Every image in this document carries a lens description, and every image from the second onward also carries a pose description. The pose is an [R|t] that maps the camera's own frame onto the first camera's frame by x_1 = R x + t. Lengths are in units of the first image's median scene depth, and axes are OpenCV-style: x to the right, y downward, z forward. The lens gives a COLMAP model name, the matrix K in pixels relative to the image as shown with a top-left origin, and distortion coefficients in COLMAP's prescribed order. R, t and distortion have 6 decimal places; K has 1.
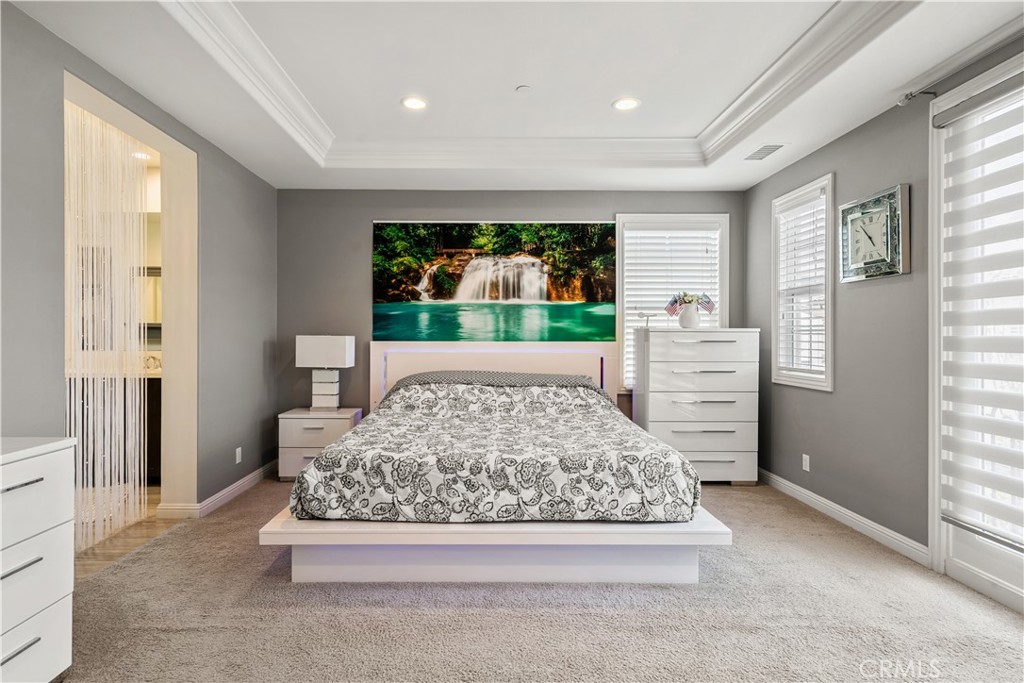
lens RADIAL K [[504.9, 0, 510.2], [0, 504.9, 339.9], [0, 0, 1]] dist [0.011442, 0.002545]
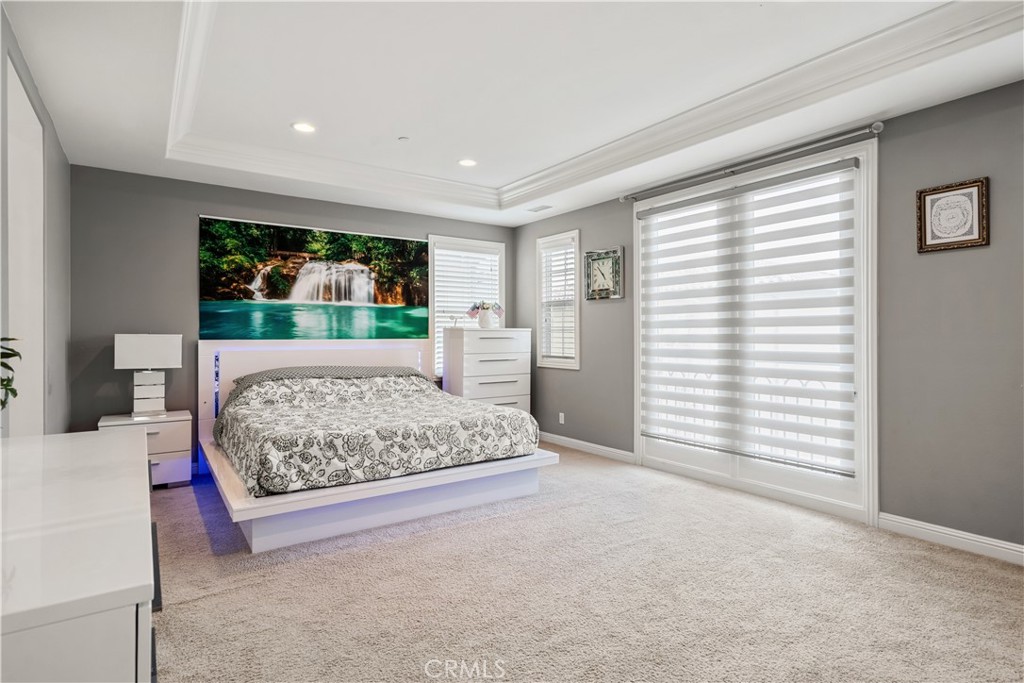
lens RADIAL K [[527.6, 0, 511.7], [0, 527.6, 337.5], [0, 0, 1]] dist [0.003719, 0.000458]
pose [[0.822112, -0.005567, 0.569298, -0.398757], [0.005136, 0.999984, 0.002361, -0.001387], [-0.569302, 0.000982, 0.822128, -0.187553]]
